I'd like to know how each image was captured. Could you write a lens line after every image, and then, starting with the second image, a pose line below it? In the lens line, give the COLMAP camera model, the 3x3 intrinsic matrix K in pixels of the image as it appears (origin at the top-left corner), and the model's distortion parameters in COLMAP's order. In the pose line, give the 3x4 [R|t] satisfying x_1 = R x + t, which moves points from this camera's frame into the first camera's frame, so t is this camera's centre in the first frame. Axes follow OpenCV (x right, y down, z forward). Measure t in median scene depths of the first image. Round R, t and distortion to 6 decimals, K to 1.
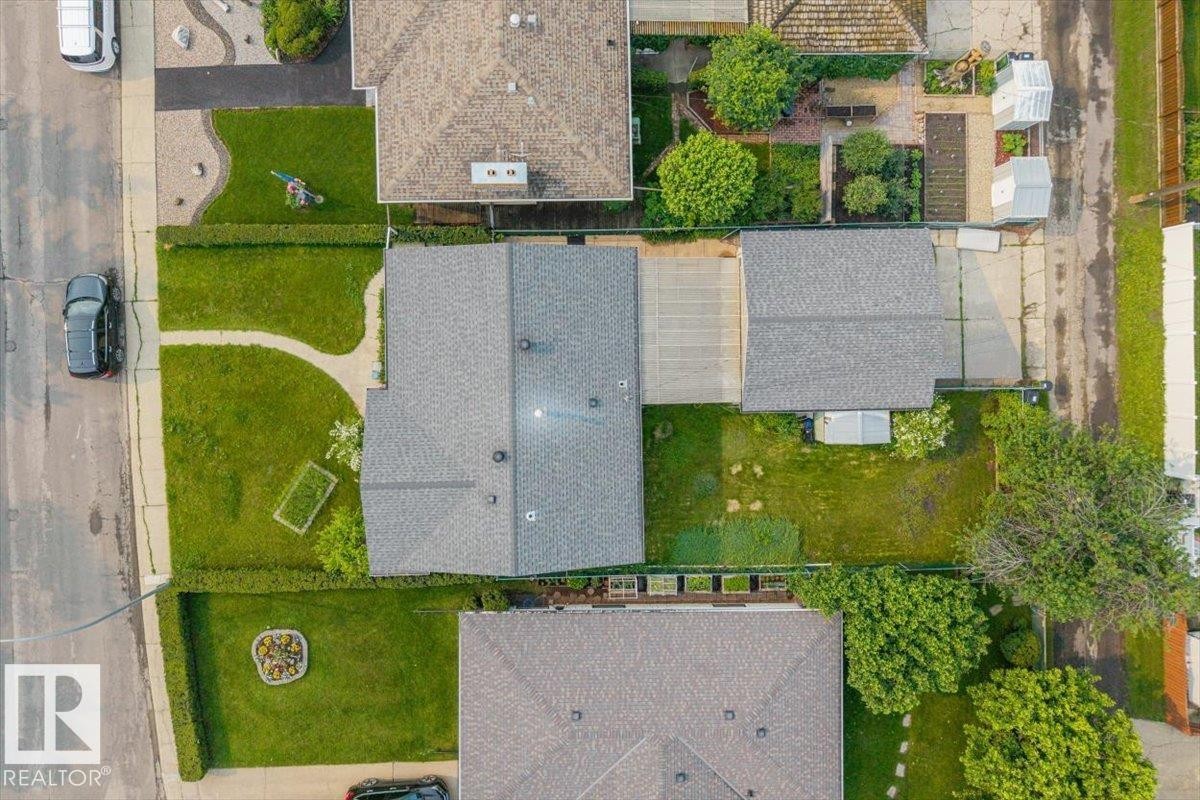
lens RADIAL K [[546.1, 0, 599.8], [0, 546.1, 399.3], [0, 0, 1]] dist [-0.000553, 0.000129]
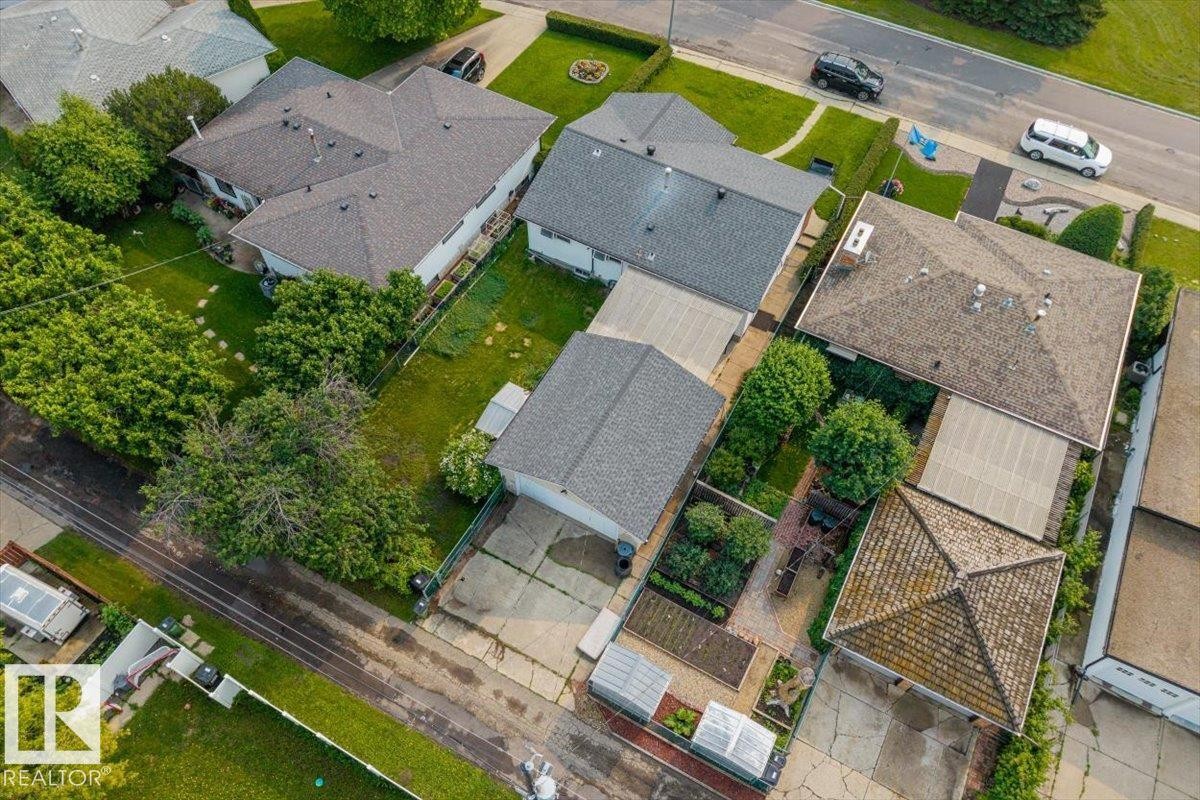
lens RADIAL K [[509.2, 0, 598.8], [0, 509.2, 400.6], [0, 0, 1]] dist [0.001146, -0.000119]
pose [[-0.509595, 0.789651, -0.341707, 0.673746], [-0.859870, -0.481515, 0.169609, -0.247288], [-0.030605, 0.380255, 0.924375, 0.098741]]
